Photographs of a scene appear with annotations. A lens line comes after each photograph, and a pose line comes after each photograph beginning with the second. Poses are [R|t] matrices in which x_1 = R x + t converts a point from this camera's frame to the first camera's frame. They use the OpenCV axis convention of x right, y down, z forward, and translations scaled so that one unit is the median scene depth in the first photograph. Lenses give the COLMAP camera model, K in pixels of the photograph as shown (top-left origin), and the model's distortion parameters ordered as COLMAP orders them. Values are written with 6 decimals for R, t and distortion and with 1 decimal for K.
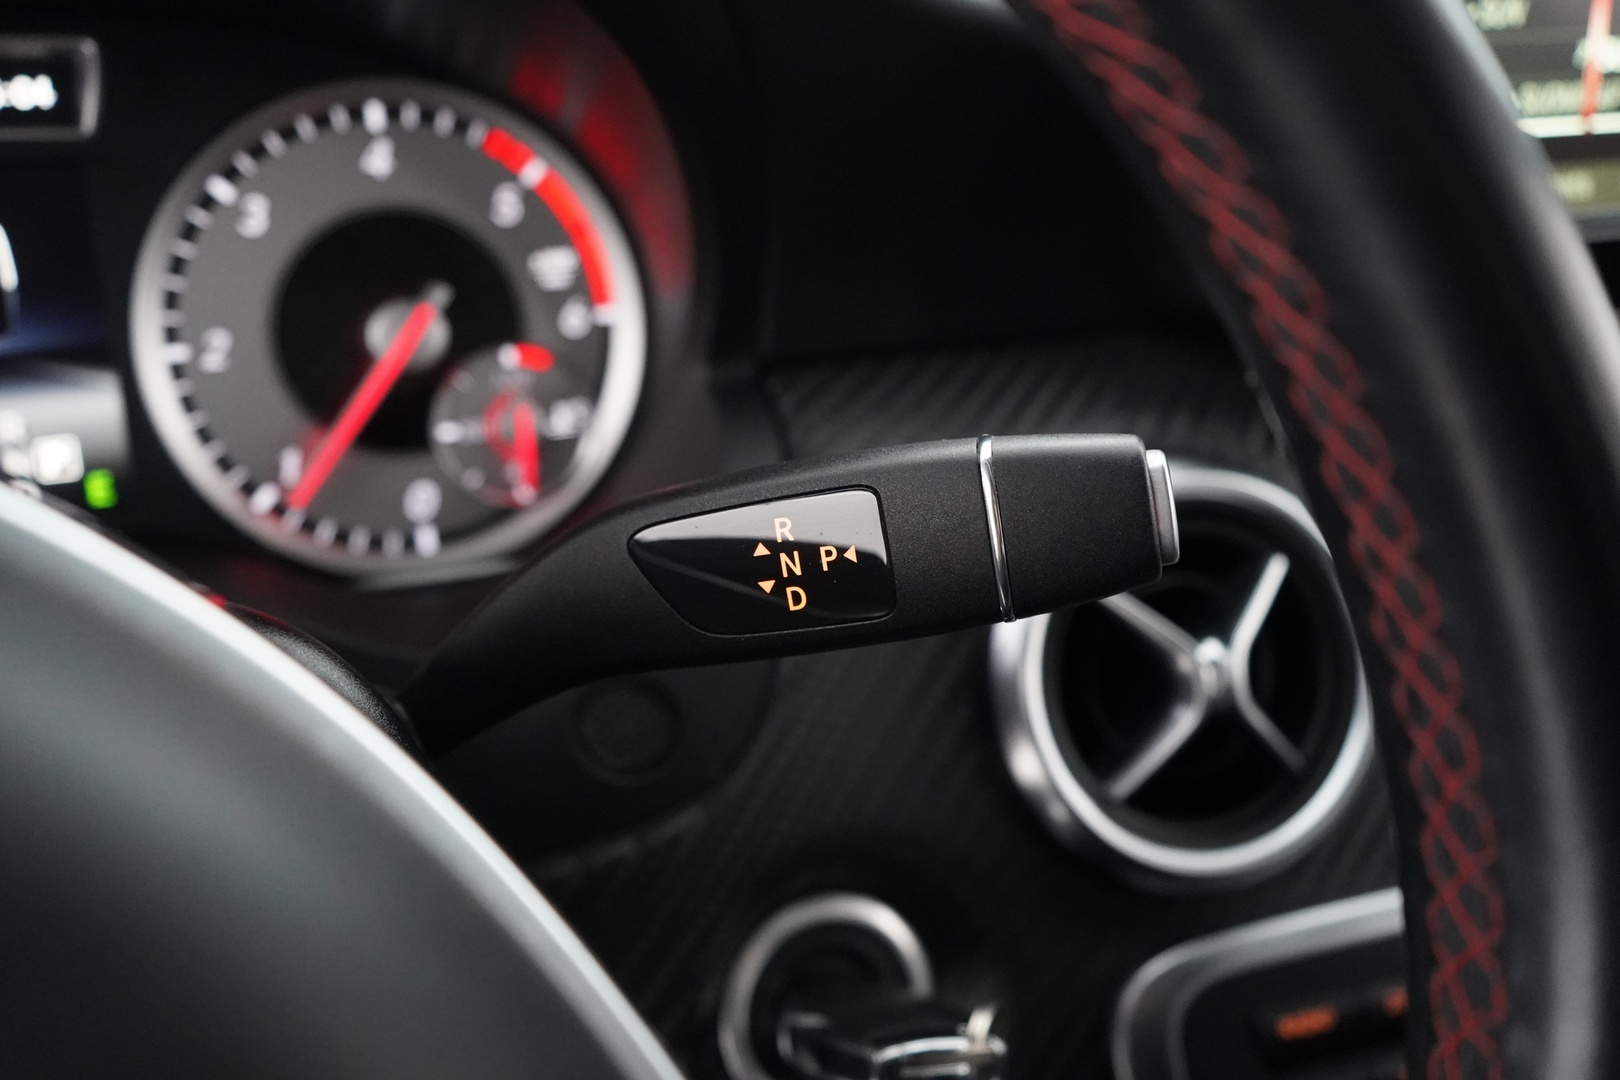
lens RADIAL K [[1614.7, 0, 810.0], [0, 1614.7, 540.0], [0, 0, 1]] dist [0.011067, -0.023756]
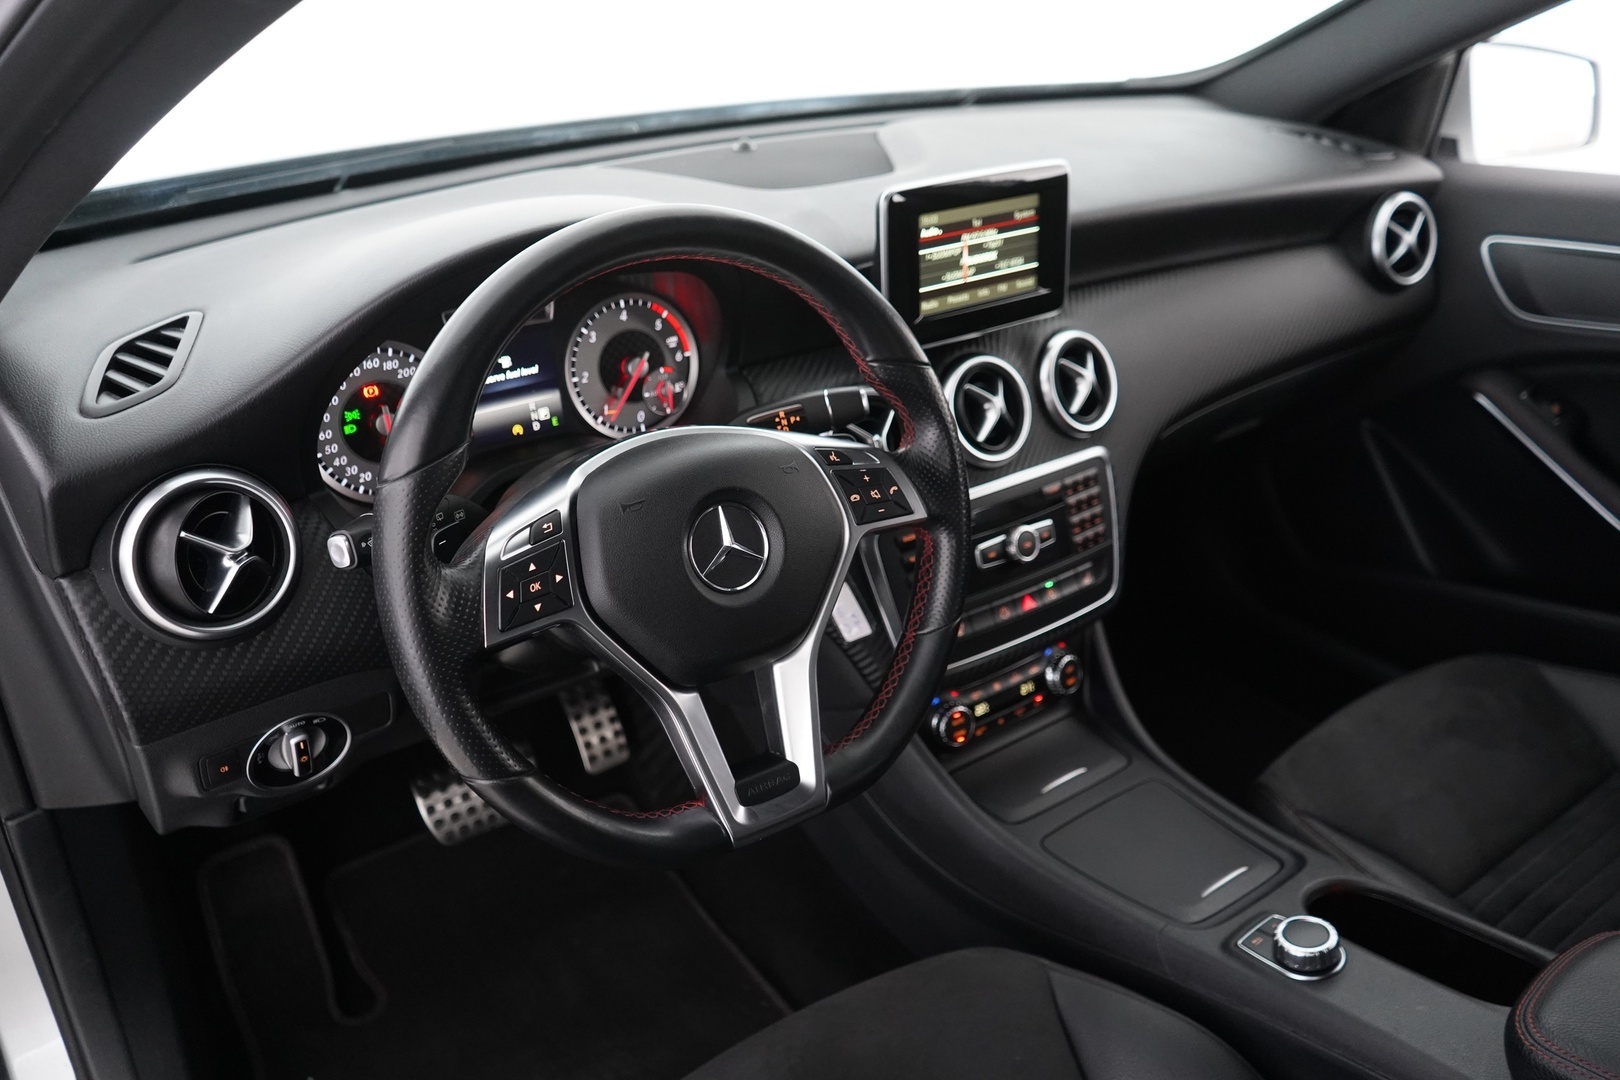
lens RADIAL K [[1287.1, 0, 810.0], [0, 1287.1, 540.0], [0, 0, 1]] dist [-0.051614, -0.000779]
pose [[0.976106, -0.110109, 0.187330, -0.440924], [0.092643, 0.990707, 0.099587, -0.004141], [-0.196554, -0.079852, 0.977236, -1.723353]]
